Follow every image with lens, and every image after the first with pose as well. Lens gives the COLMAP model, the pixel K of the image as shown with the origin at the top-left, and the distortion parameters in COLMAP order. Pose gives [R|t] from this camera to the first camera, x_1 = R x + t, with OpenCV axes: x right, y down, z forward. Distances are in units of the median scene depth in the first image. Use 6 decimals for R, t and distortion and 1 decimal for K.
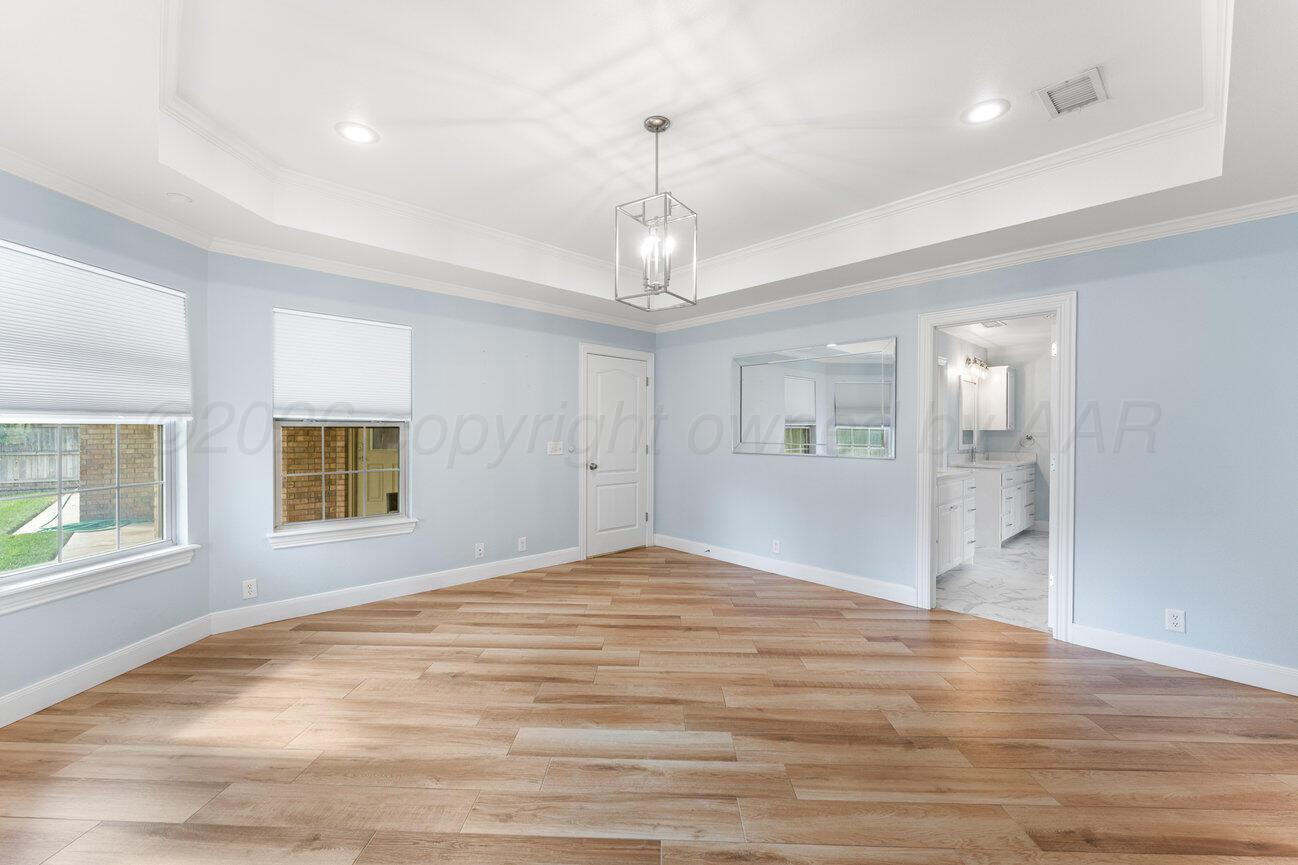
lens RADIAL K [[526.1, 0, 651.3], [0, 526.1, 438.7], [0, 0, 1]] dist [0.000500, -0.000354]
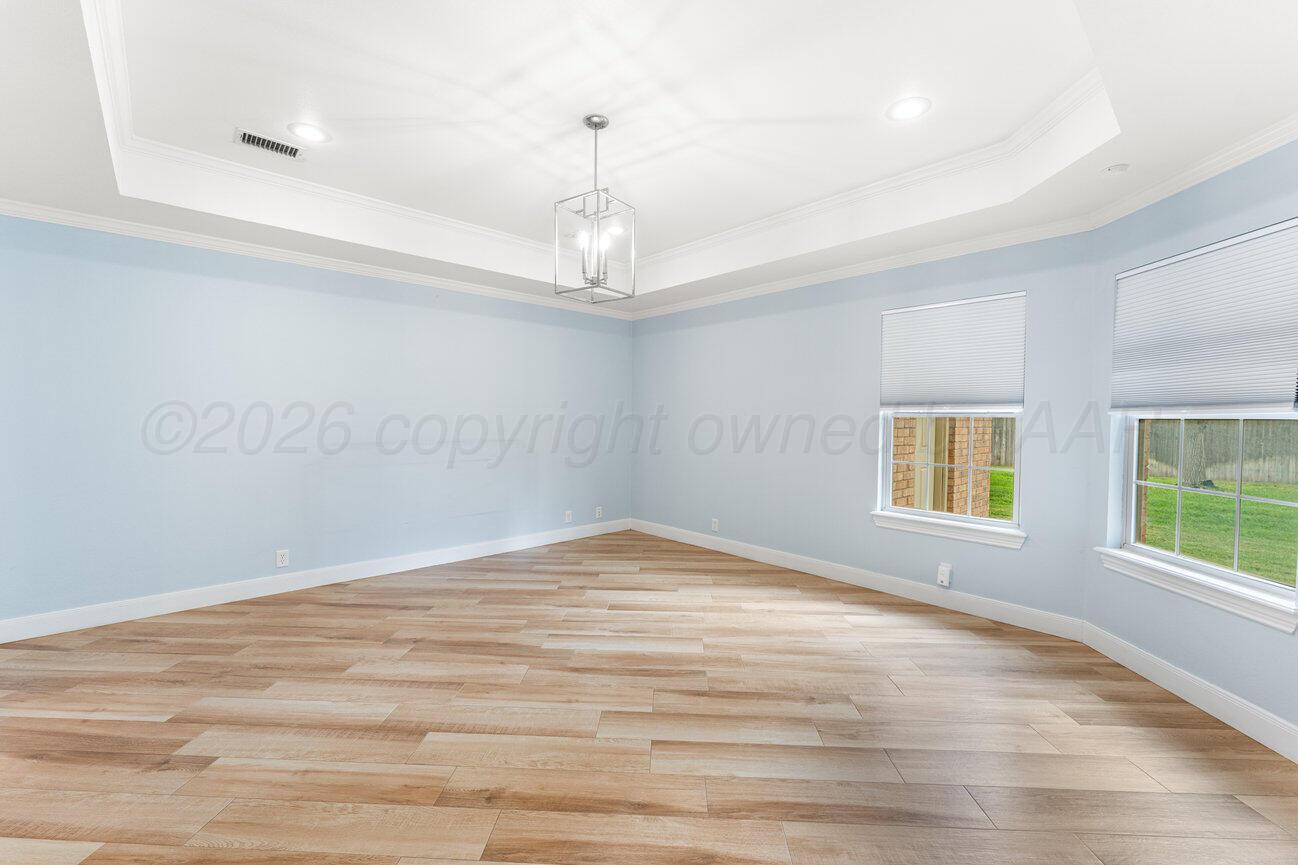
lens RADIAL K [[527.5, 0, 649.0], [0, 527.5, 432.5], [0, 0, 1]] dist [0.000668, -0.000057]
pose [[-0.999696, -0.014614, 0.019855, -0.117998], [-0.013684, 0.998838, 0.046205, -0.034958], [-0.020507, 0.045919, -0.998735, 1.988216]]
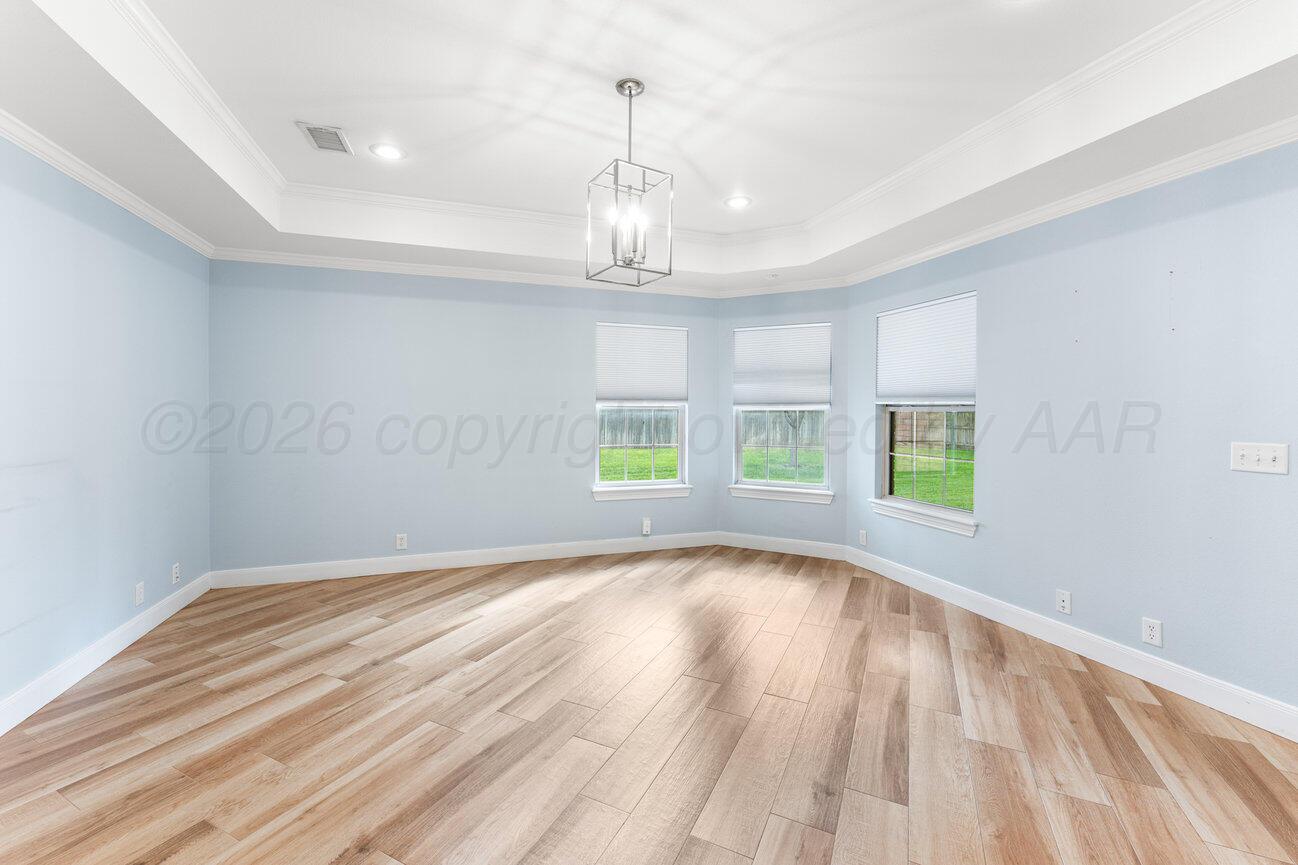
lens RADIAL K [[529.6, 0, 648.1], [0, 529.6, 418.0], [0, 0, 1]] dist [-0.001446, -0.000273]
pose [[-0.421336, 0.004855, -0.906892, 0.827538], [-0.020520, 0.999679, 0.014886, -0.021174], [0.906672, 0.024882, -0.421101, 1.390054]]
